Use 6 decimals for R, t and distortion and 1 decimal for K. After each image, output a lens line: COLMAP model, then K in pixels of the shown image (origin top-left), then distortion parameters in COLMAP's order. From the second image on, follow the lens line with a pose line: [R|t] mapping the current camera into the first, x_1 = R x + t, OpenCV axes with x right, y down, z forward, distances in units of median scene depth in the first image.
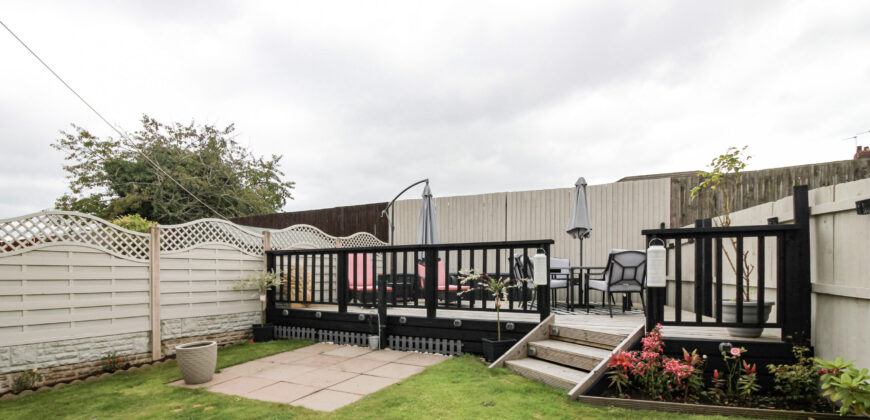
lens RADIAL K [[412.8, 0, 436.5], [0, 412.8, 266.2], [0, 0, 1]] dist [0.003999, 0.000873]
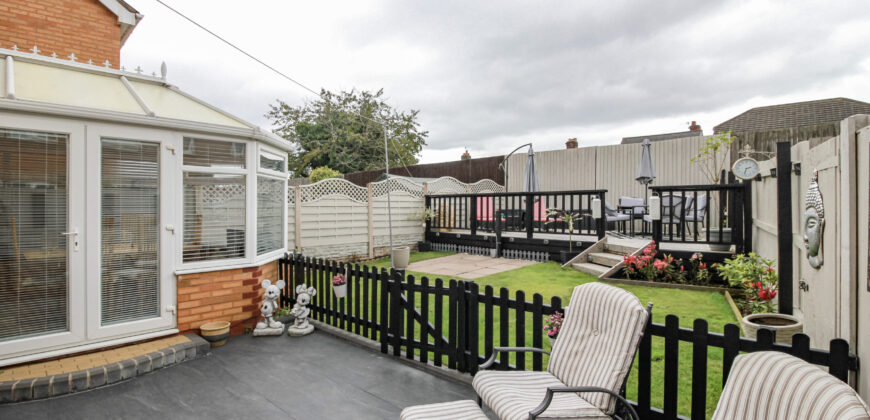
lens RADIAL K [[412.8, 0, 432.7], [0, 412.8, 204.8], [0, 0, 1]] dist [0.003999, 0.000873]
pose [[0.954475, -0.000912, -0.298289, 0.087292], [0.004740, 0.999915, 0.012112, -0.020186], [0.298252, -0.012974, 0.954399, -0.510227]]
